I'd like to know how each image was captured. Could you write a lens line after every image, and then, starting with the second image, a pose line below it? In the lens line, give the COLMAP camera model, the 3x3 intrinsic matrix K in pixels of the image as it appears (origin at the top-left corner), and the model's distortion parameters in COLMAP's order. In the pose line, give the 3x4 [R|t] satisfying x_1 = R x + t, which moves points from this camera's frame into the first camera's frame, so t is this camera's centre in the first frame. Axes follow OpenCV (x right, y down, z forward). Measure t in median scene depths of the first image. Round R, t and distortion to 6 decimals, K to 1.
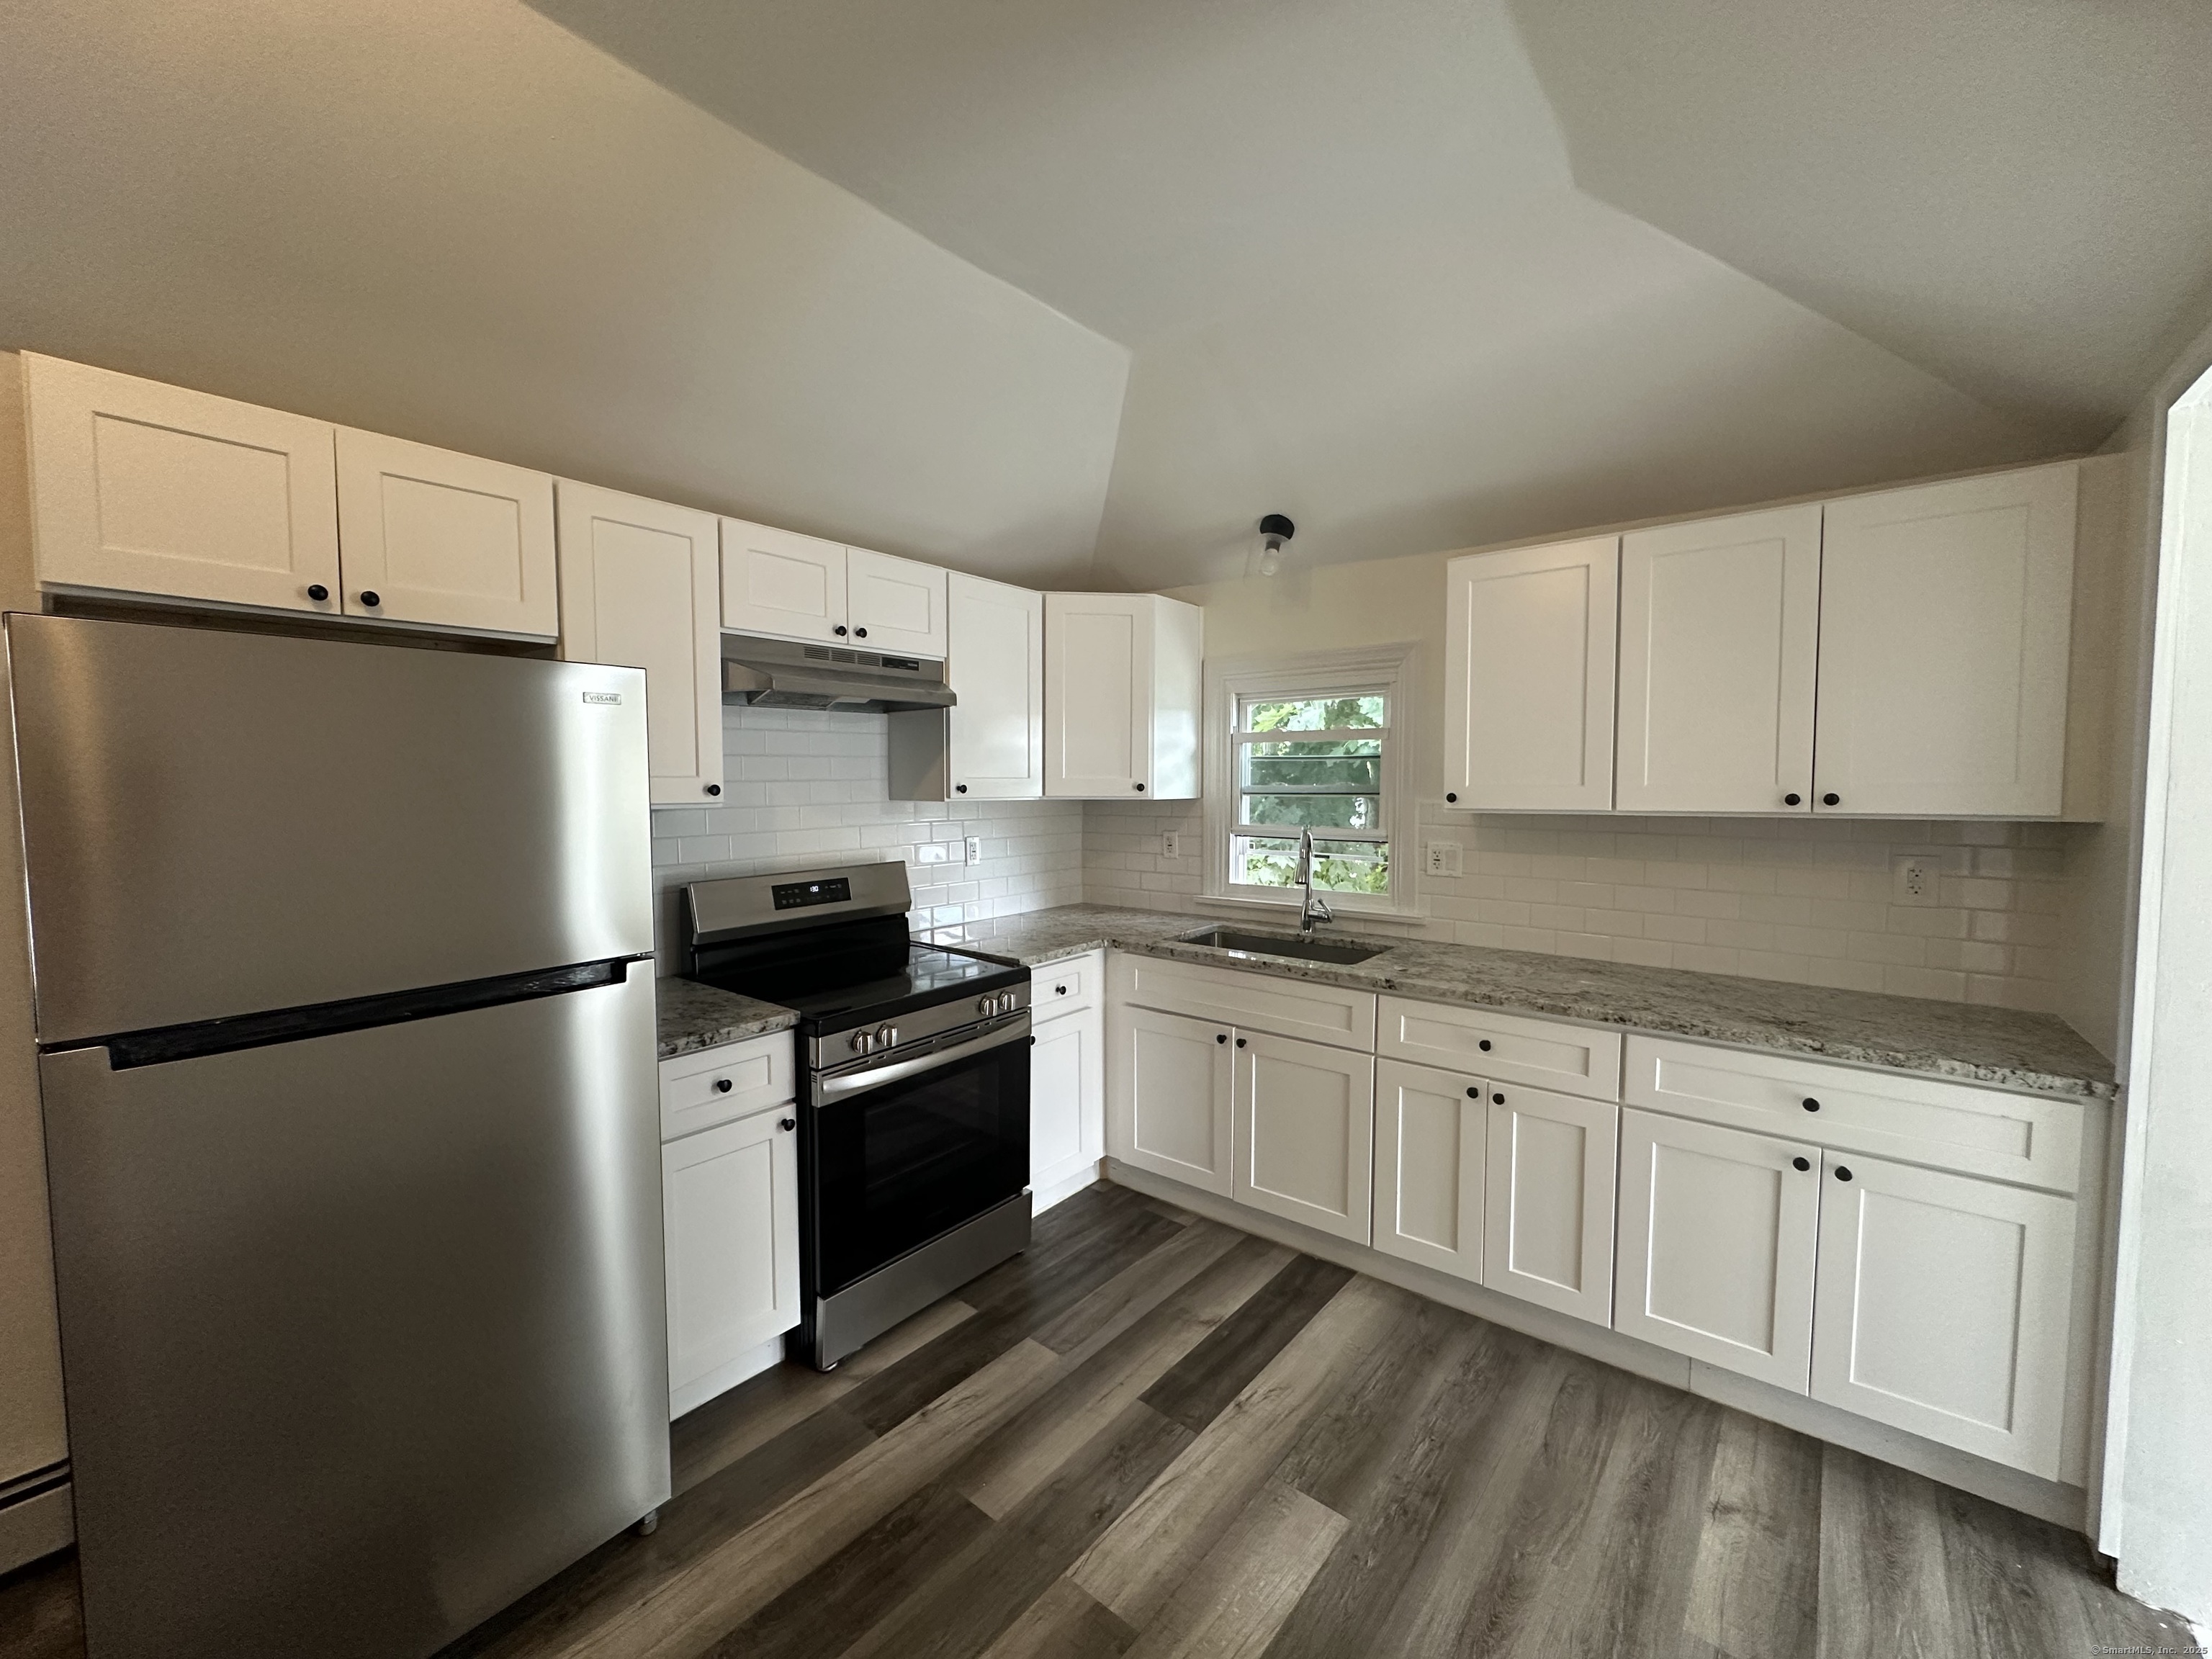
lens RADIAL K [[882.8, 0, 1108.4], [0, 882.8, 831.0], [0, 0, 1]] dist [-0.000488, 0.000450]
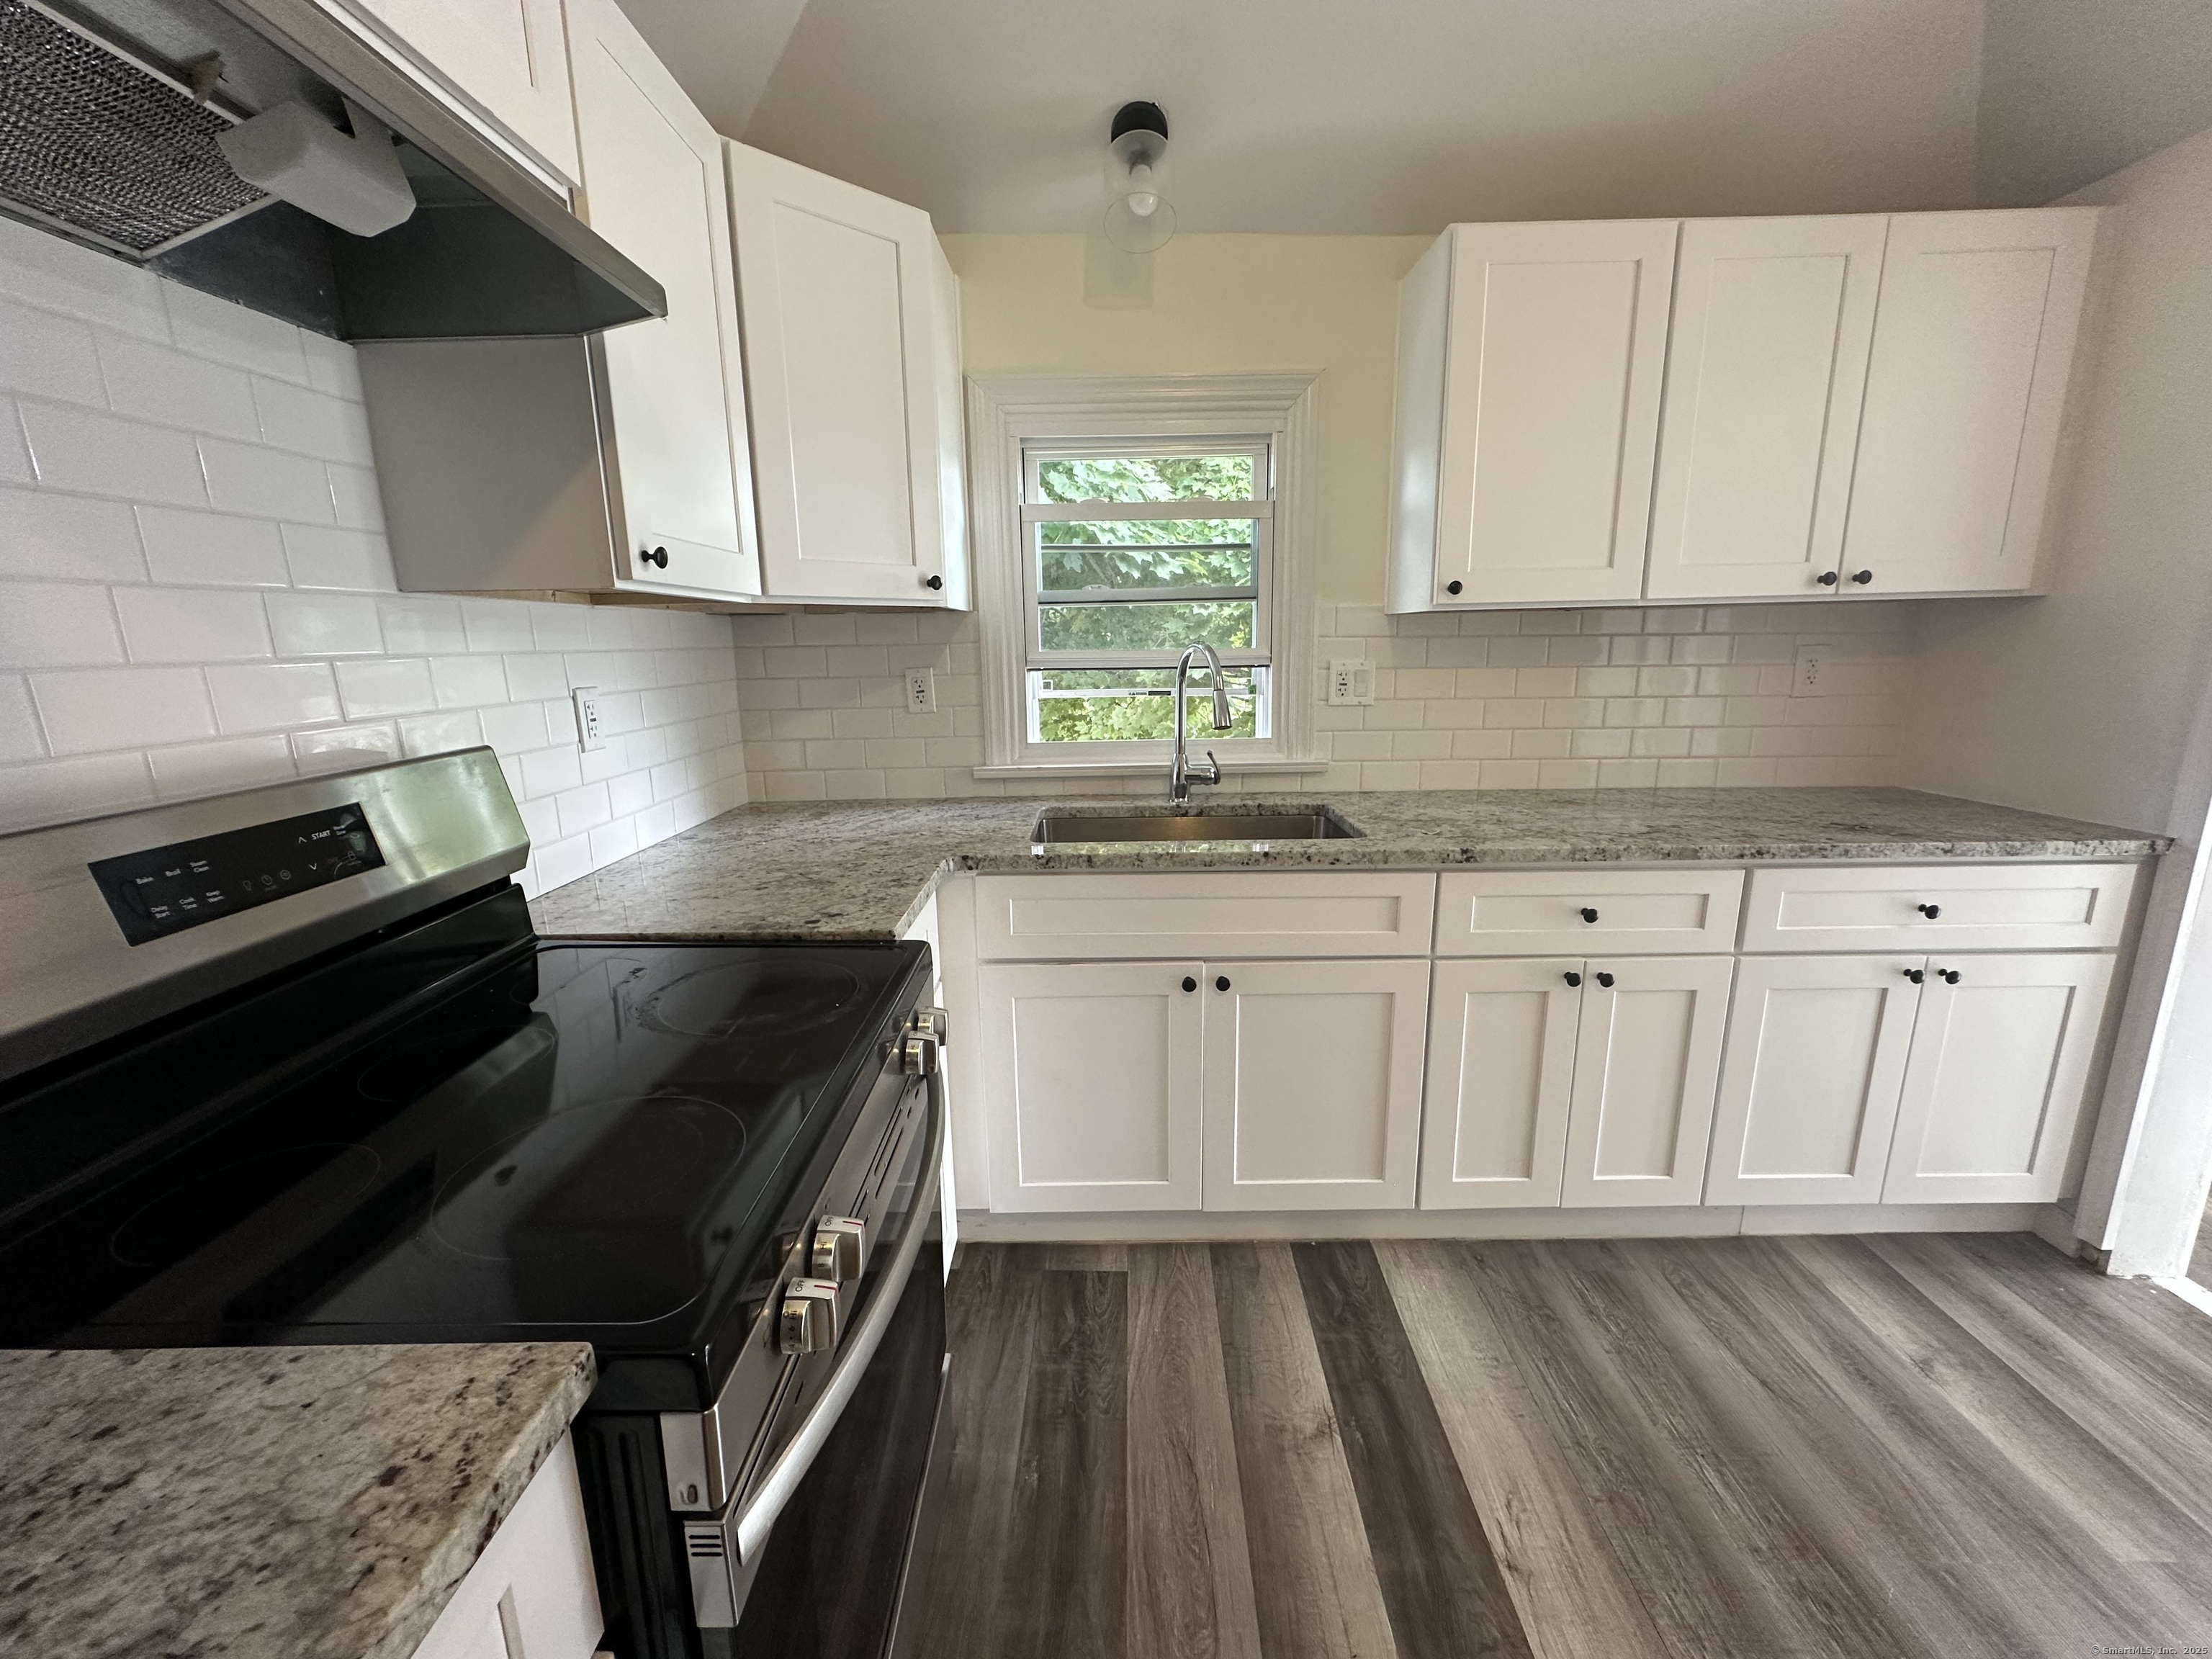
lens RADIAL K [[882.8, 0, 1108.4], [0, 882.8, 831.0], [0, 0, 1]] dist [-0.000488, 0.000450]
pose [[0.787977, -0.143392, 0.598774, -0.301453], [0.053222, 0.984726, 0.165779, 0.024058], [-0.613400, -0.098763, 0.783573, 0.608023]]
